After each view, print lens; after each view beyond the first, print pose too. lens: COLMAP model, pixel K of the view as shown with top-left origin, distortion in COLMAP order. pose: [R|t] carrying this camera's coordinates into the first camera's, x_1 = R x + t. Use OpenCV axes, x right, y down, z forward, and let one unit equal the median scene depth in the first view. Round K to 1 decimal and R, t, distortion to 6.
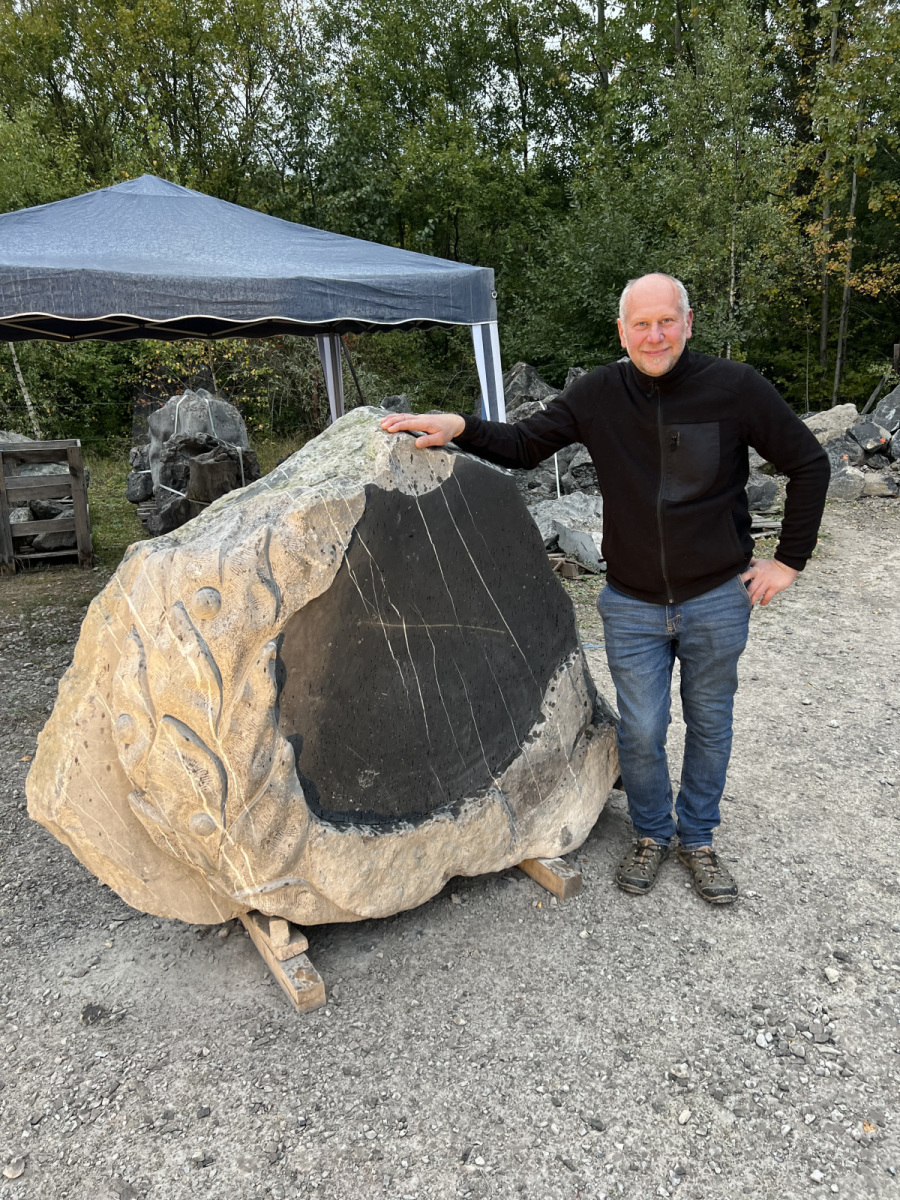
lens RADIAL K [[890.5, 0, 445.1], [0, 890.5, 606.2], [0, 0, 1]] dist [0.027572, -0.037498]
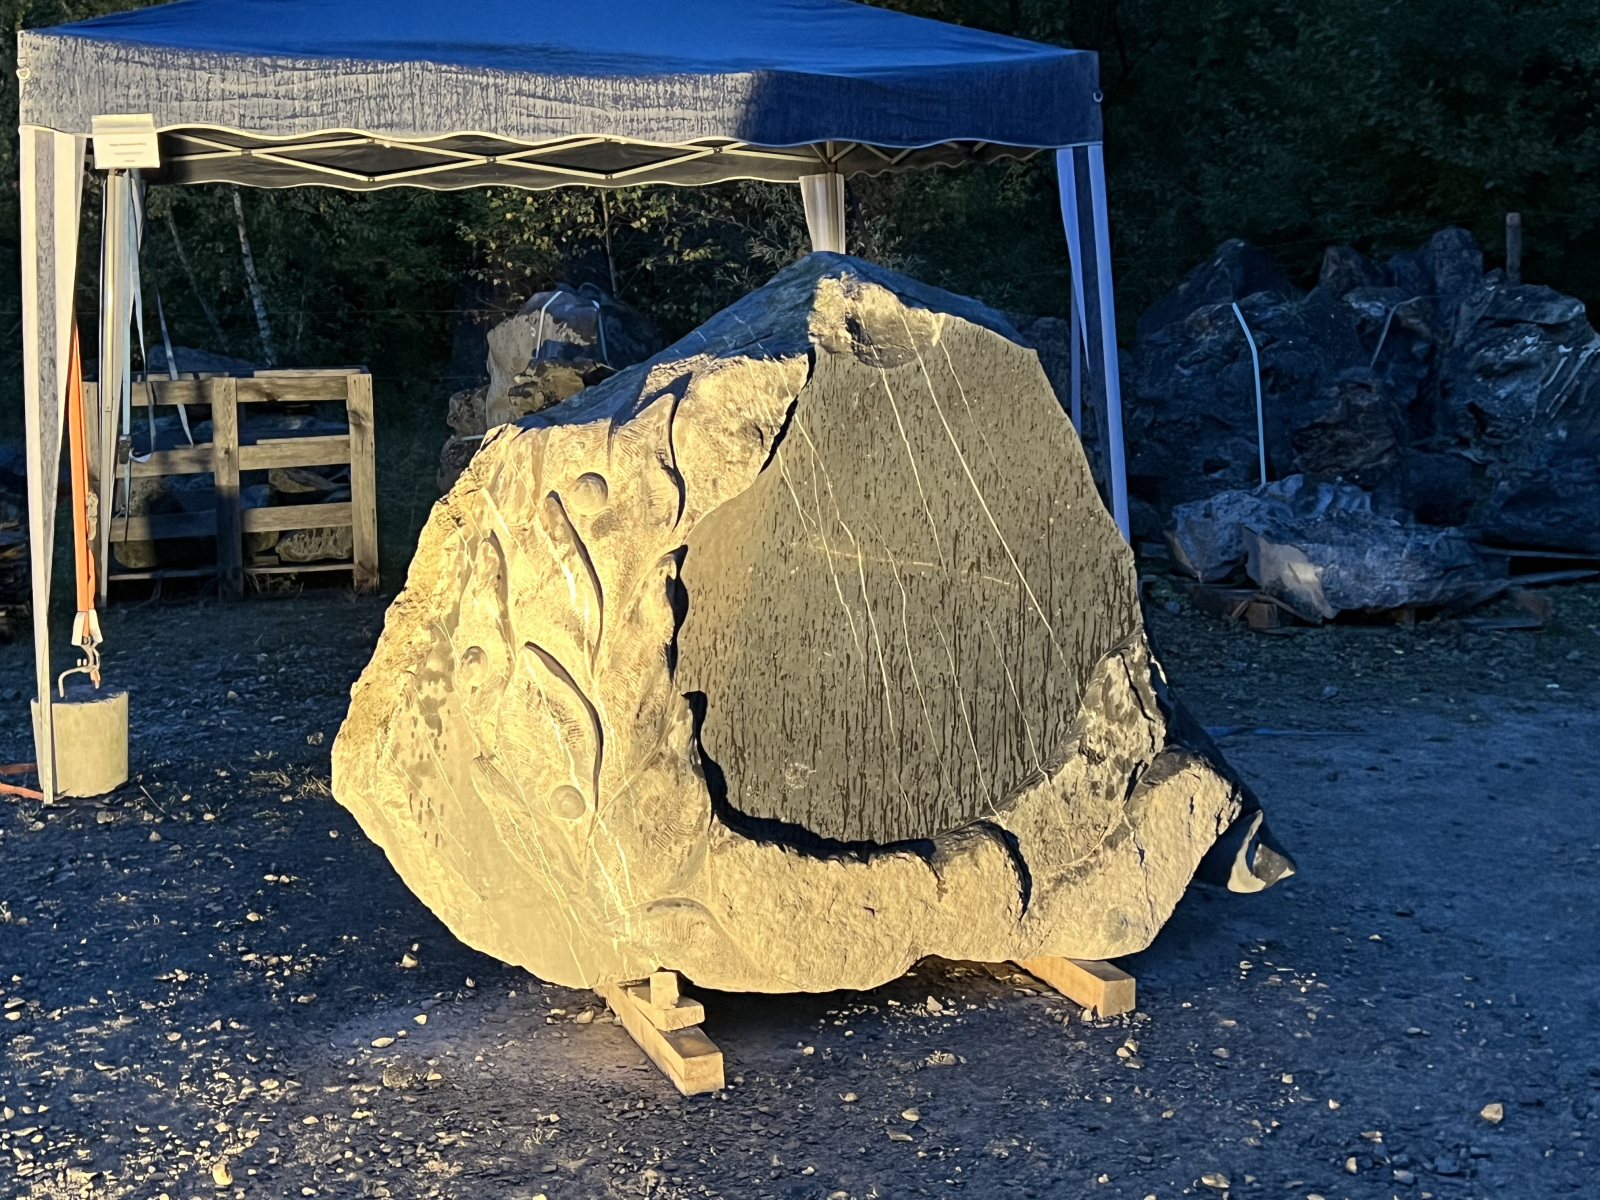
lens RADIAL K [[2015.9, 0, 803.2], [0, 2015.9, 598.2], [0, 0, 1]] dist [0.041974, 0.000000]
pose [[0.988436, 0.029662, -0.148706, 0.125535], [-0.044073, 0.994543, -0.094566, 0.177686], [0.145089, 0.100026, 0.984349, -0.481160]]
